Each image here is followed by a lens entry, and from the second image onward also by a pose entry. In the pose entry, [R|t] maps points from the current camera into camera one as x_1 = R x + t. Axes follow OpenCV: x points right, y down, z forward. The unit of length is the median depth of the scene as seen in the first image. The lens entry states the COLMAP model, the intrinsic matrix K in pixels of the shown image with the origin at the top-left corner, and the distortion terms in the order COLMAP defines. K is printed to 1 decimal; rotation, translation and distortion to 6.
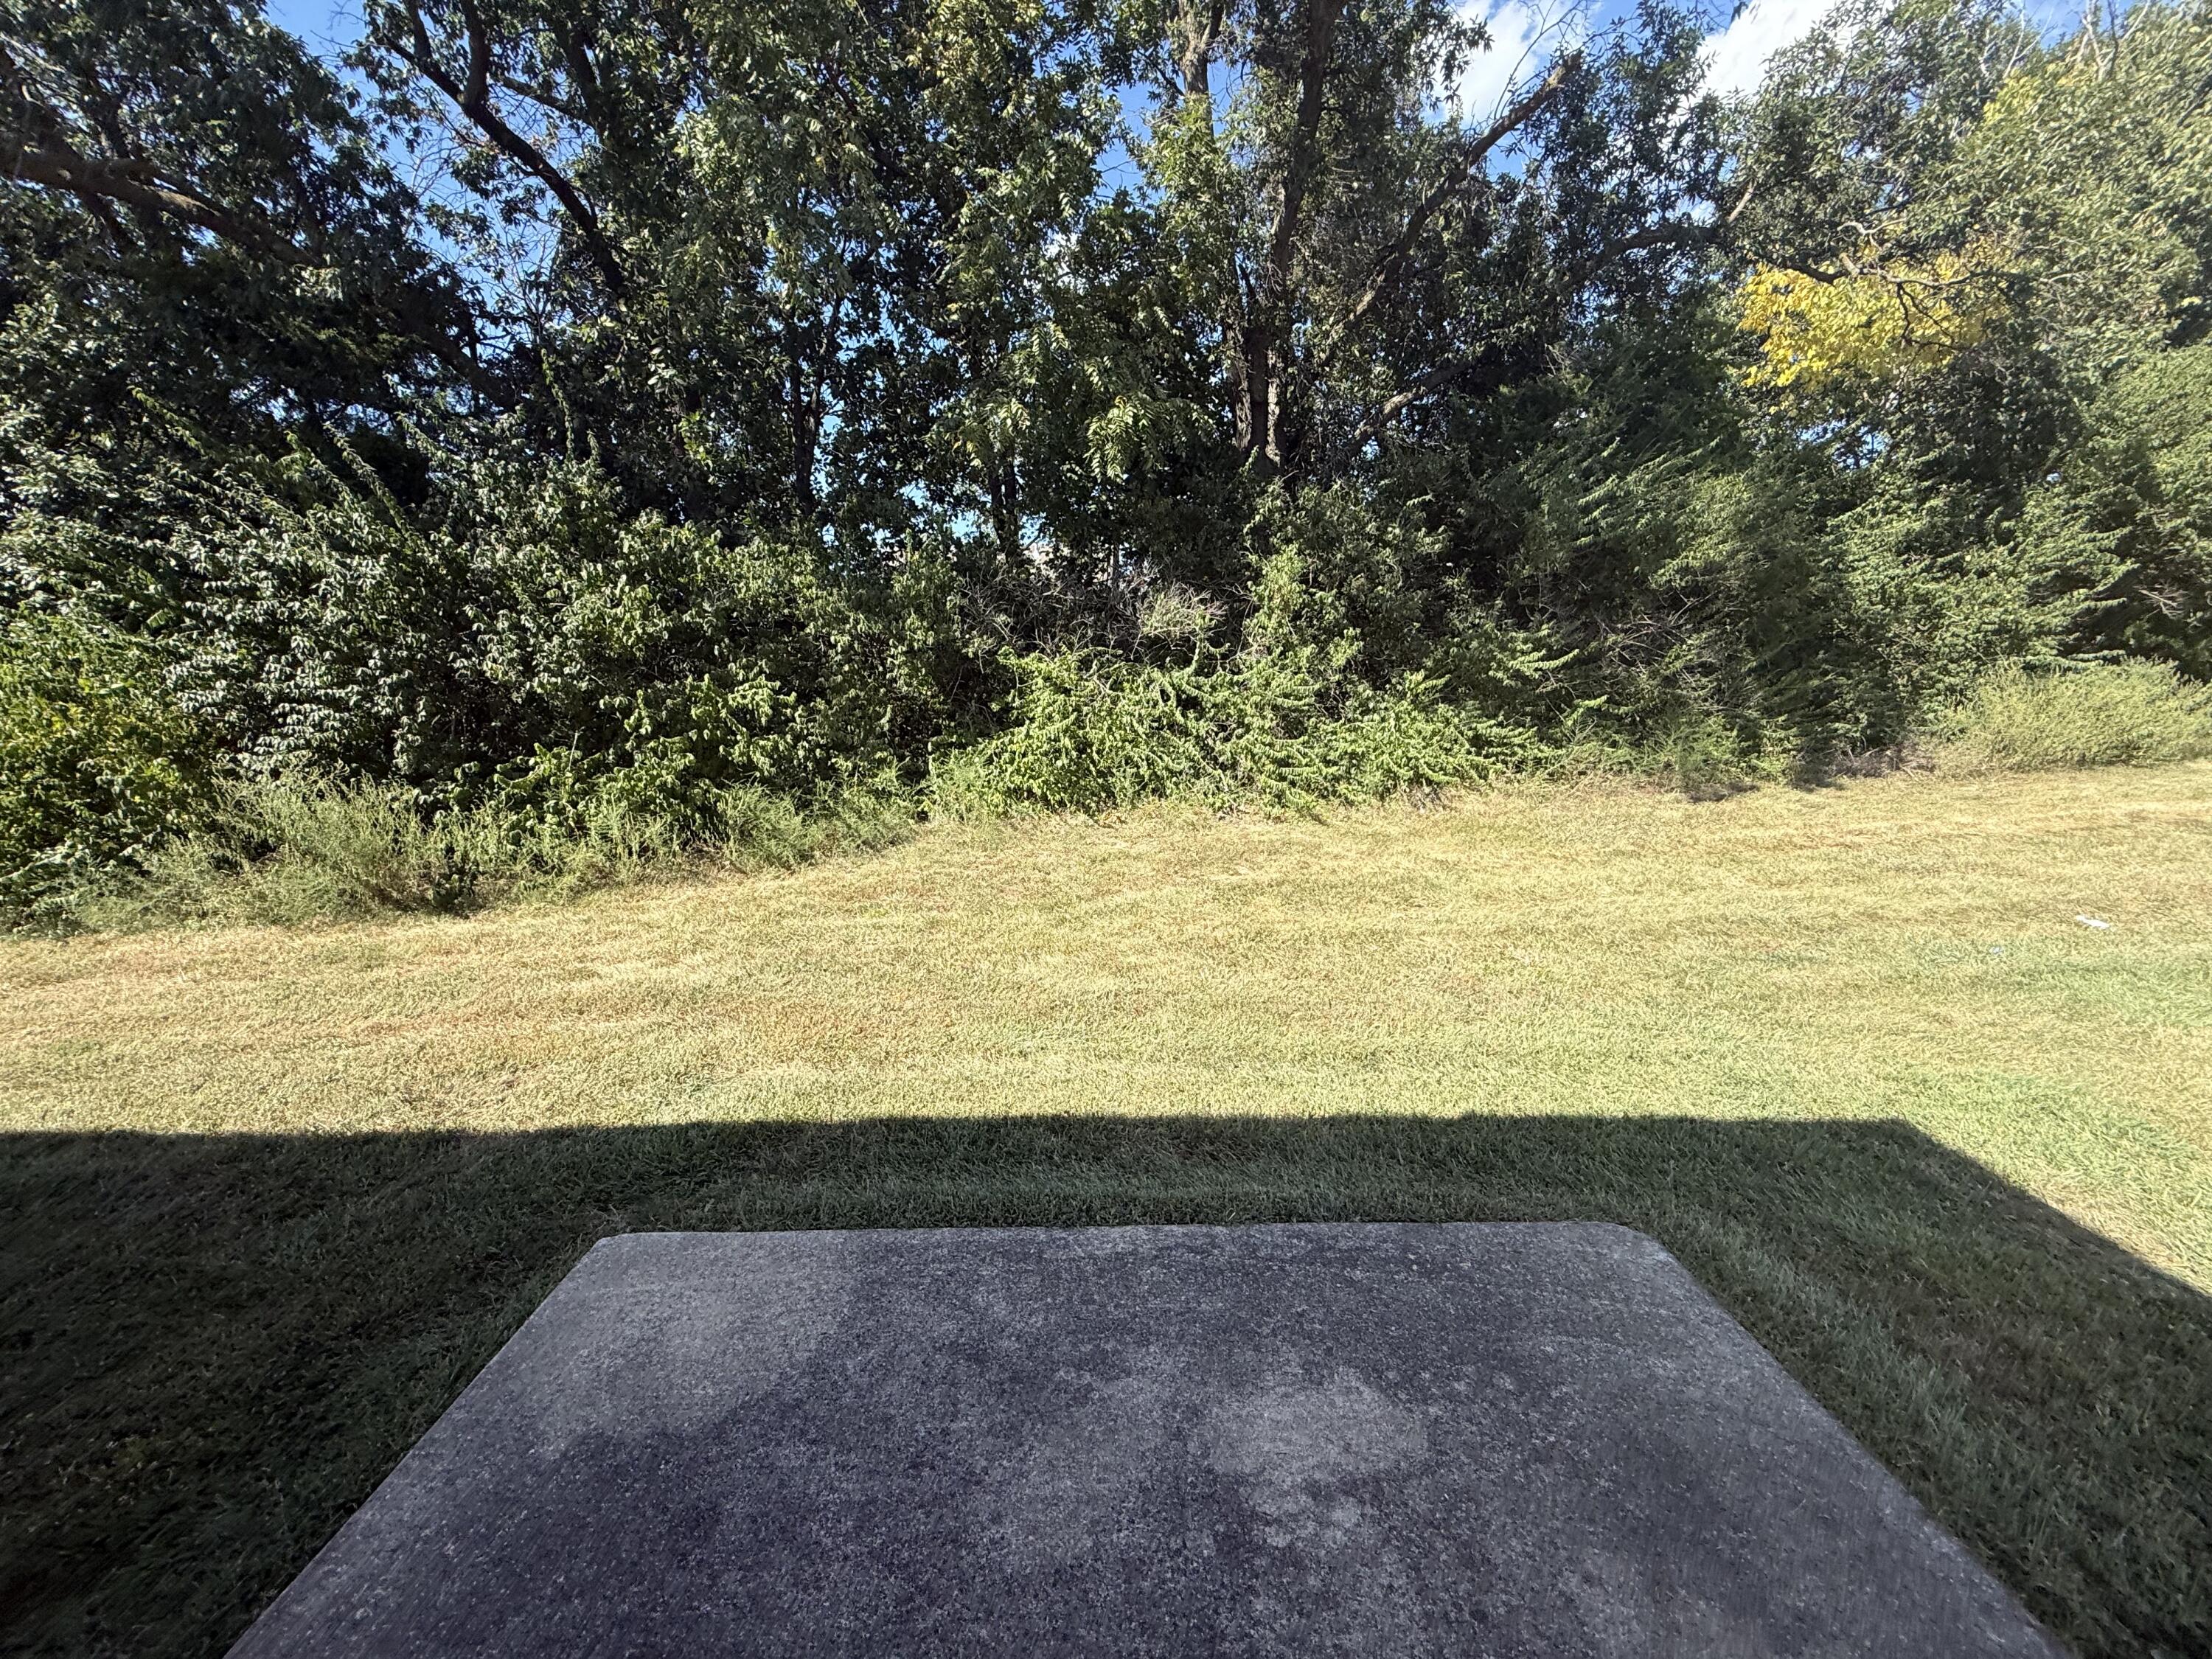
lens RADIAL K [[881.5, 0, 1107.3], [0, 881.5, 826.9], [0, 0, 1]] dist [-0.001196, 0.000422]
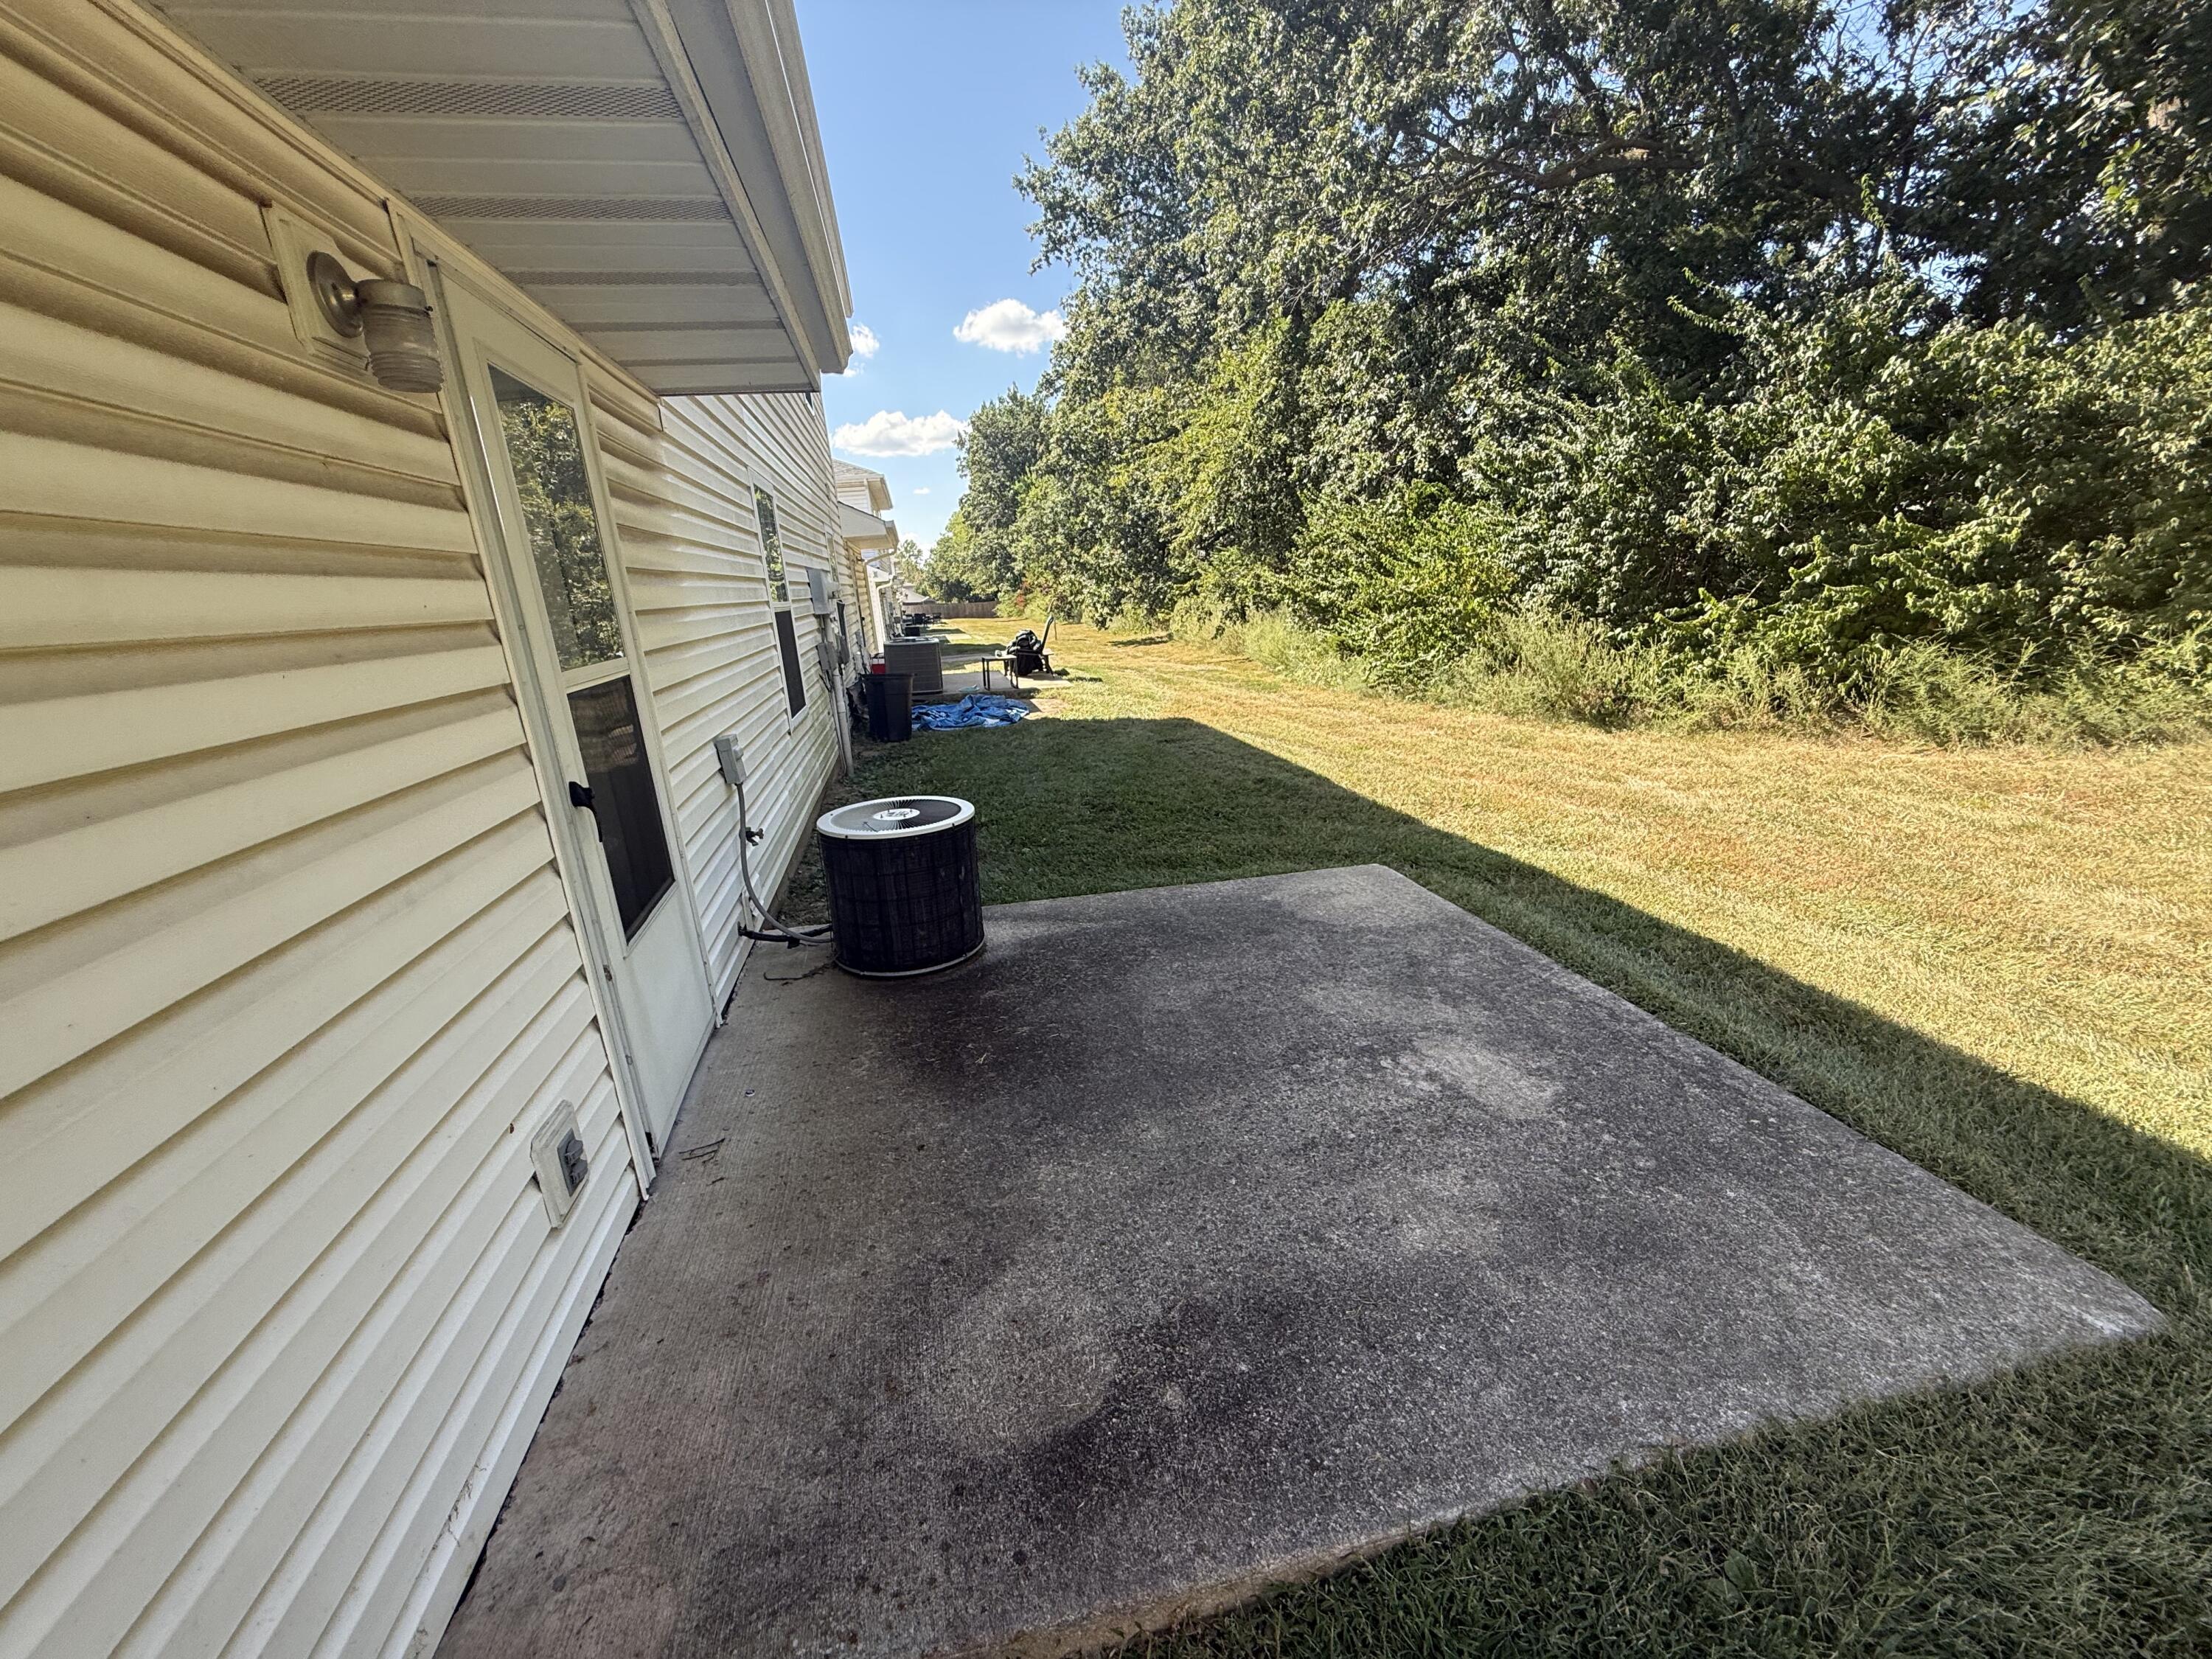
lens RADIAL K [[881.5, 0, 1111.2], [0, 881.5, 834.1], [0, 0, 1]] dist [-0.001196, 0.000422]
pose [[0.216504, 0.266108, -0.939315, 0.333028], [-0.111894, 0.962559, 0.246902, 0.011618], [0.969848, 0.051648, 0.238173, 0.021054]]
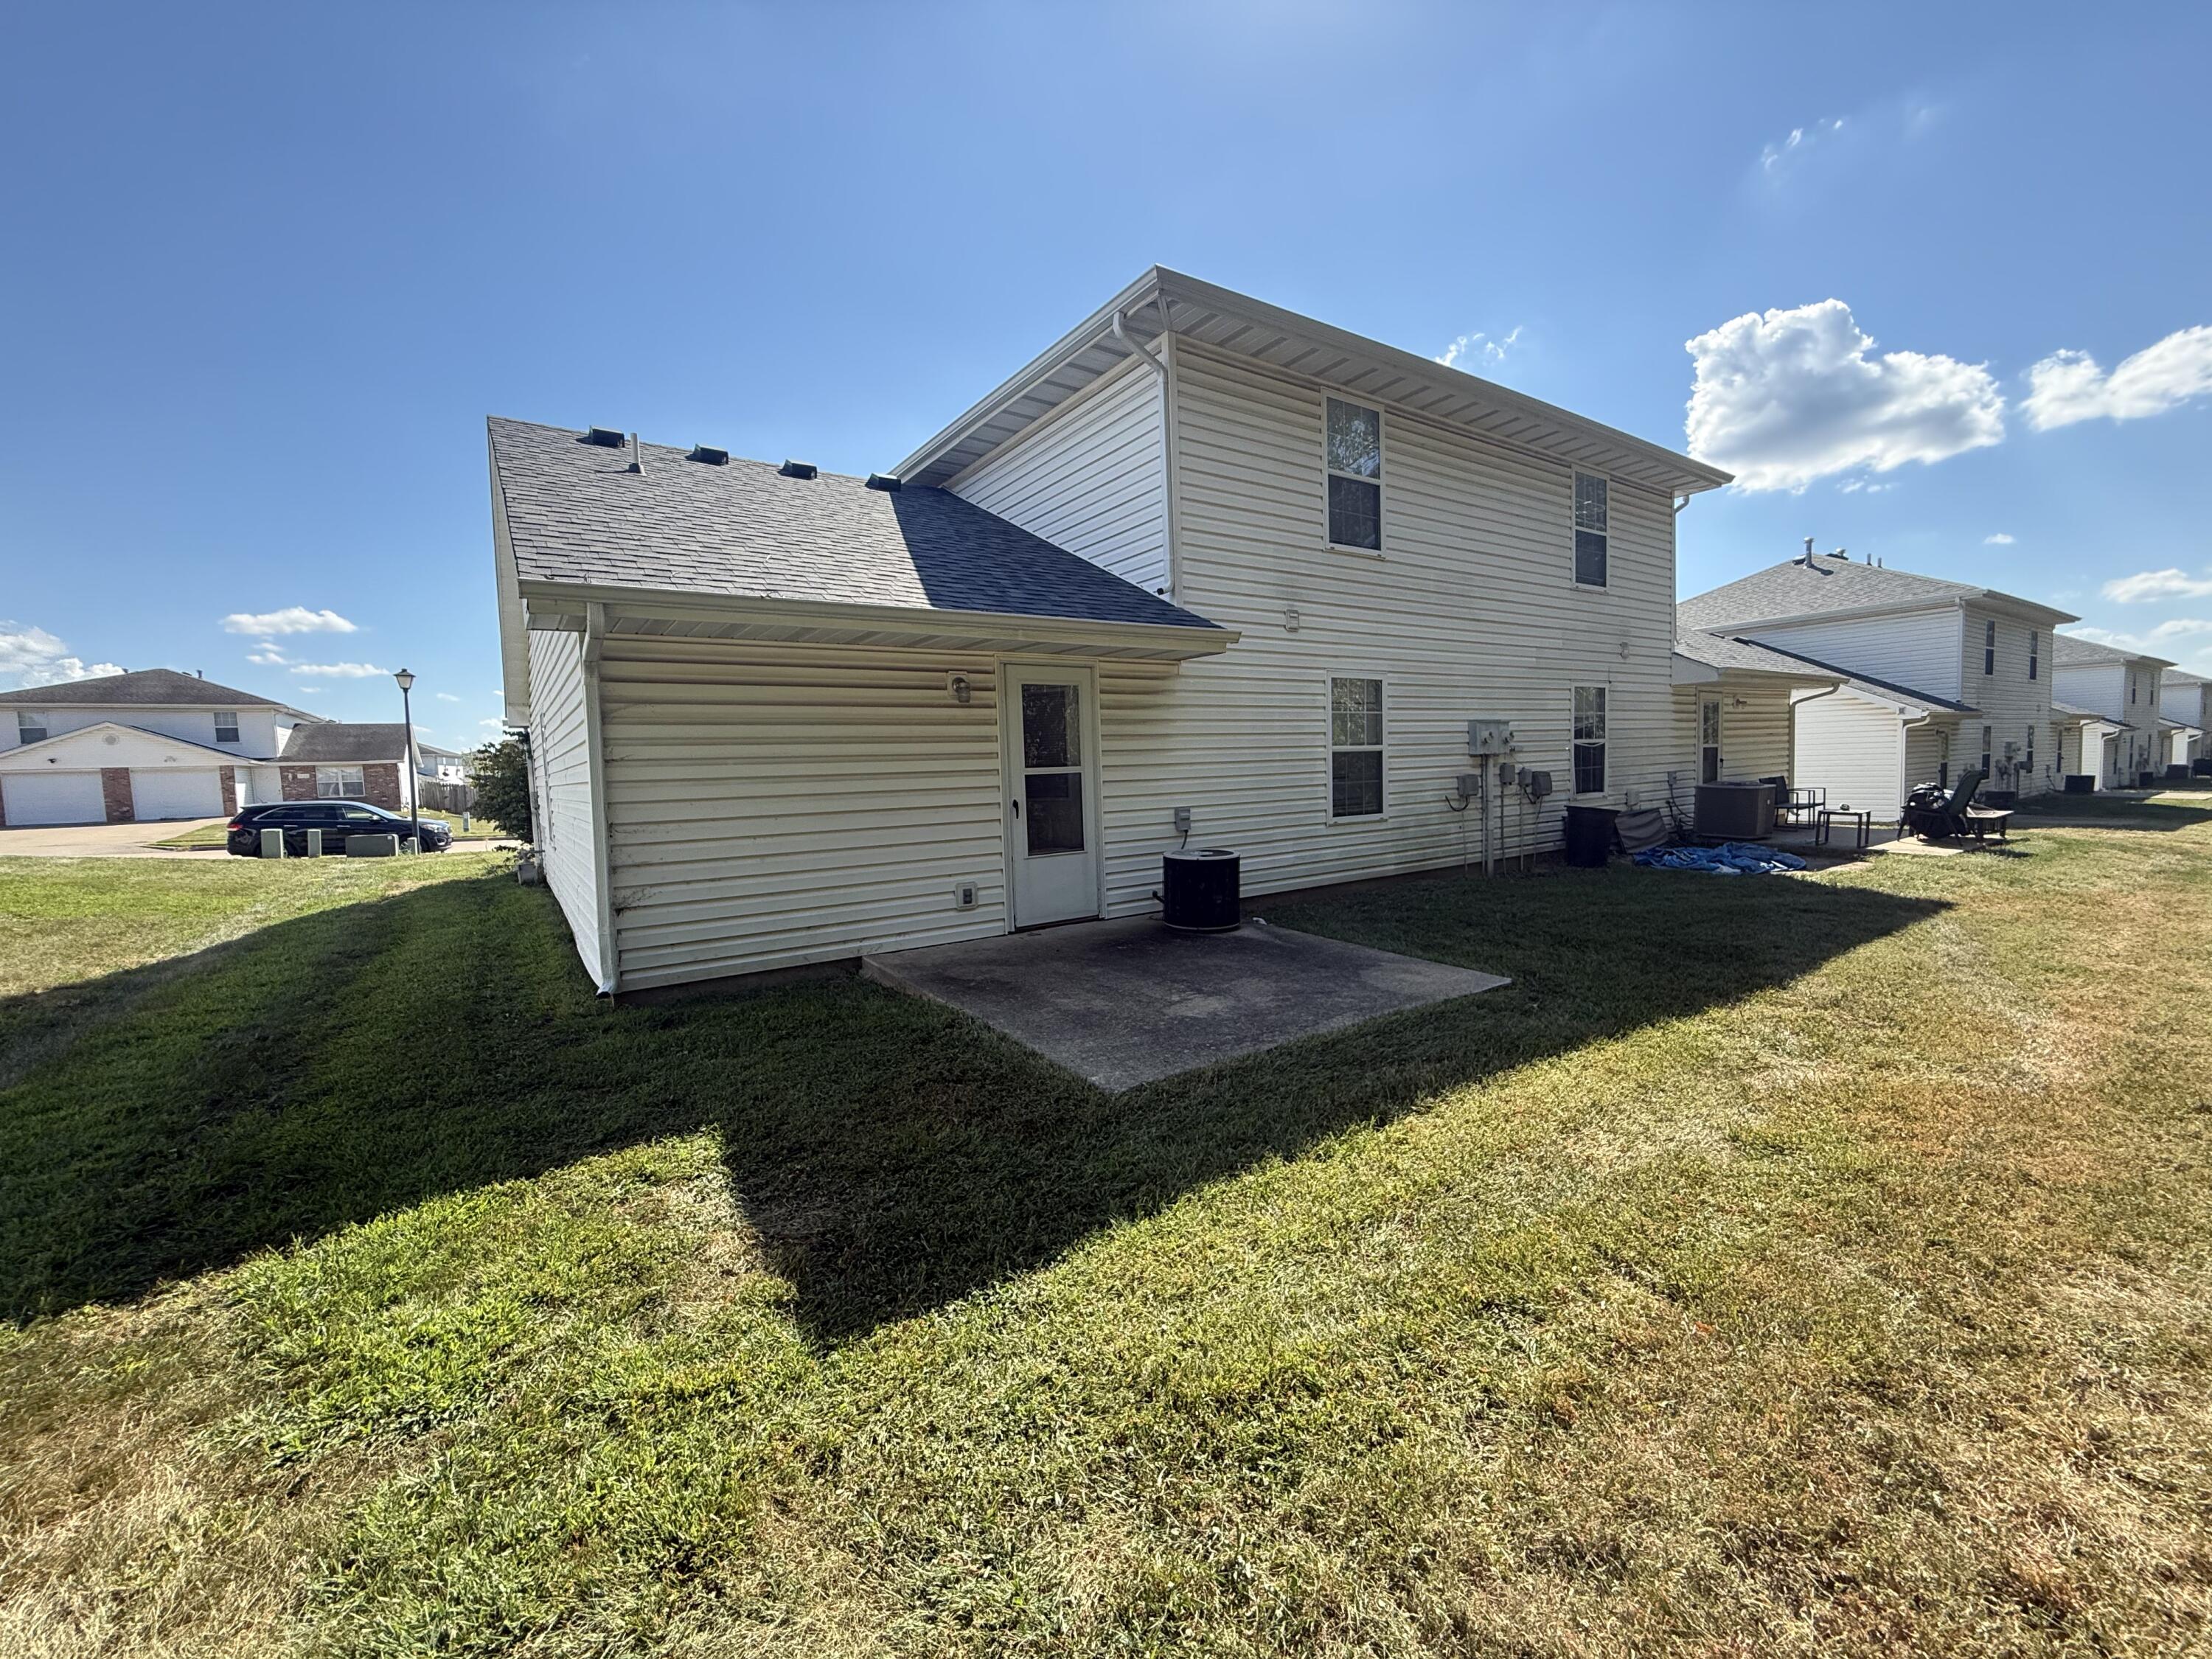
lens RADIAL K [[881.5, 0, 1104.5], [0, 881.5, 822.1], [0, 0, 1]] dist [-0.001196, 0.000422]
pose [[-0.821123, 0.068183, -0.566663, 0.491091], [-0.064519, 0.975386, 0.210853, -0.100279], [0.567092, 0.209696, -0.796513, 0.715273]]
